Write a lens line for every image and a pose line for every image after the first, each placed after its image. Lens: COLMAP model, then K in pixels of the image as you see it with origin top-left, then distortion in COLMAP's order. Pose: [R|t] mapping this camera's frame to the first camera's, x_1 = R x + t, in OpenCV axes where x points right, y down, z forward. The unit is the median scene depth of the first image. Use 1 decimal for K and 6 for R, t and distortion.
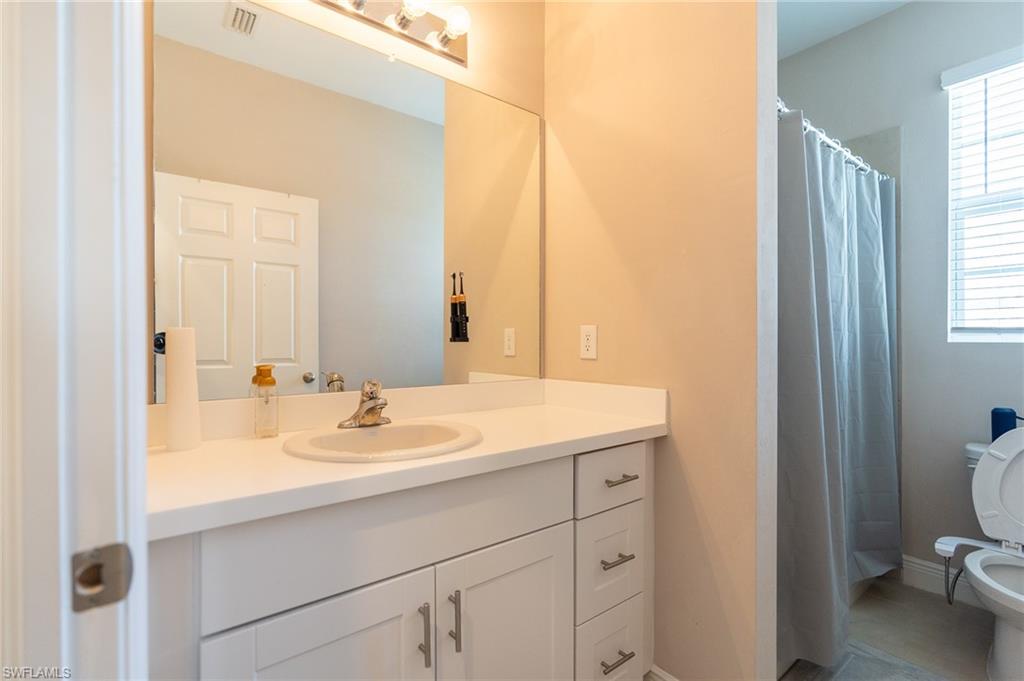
lens RADIAL K [[471.5, 0, 512.0], [0, 471.5, 340.5], [0, 0, 1]] dist [-0.007267, -0.000215]
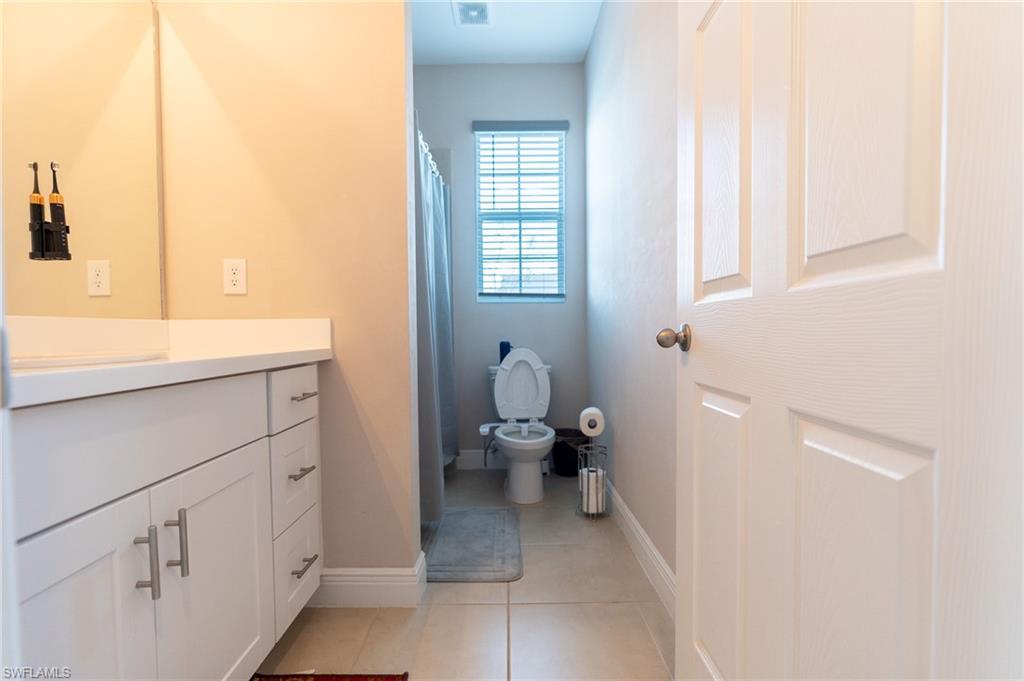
lens RADIAL K [[466.2, 0, 512.0], [0, 466.2, 340.5], [0, 0, 1]] dist [0.000990, 0.000734]
pose [[0.607268, -0.023247, 0.794157, -0.254220], [0.012021, 0.999726, 0.020072, 0.123382], [-0.794406, -0.002642, 0.607381, -0.011474]]
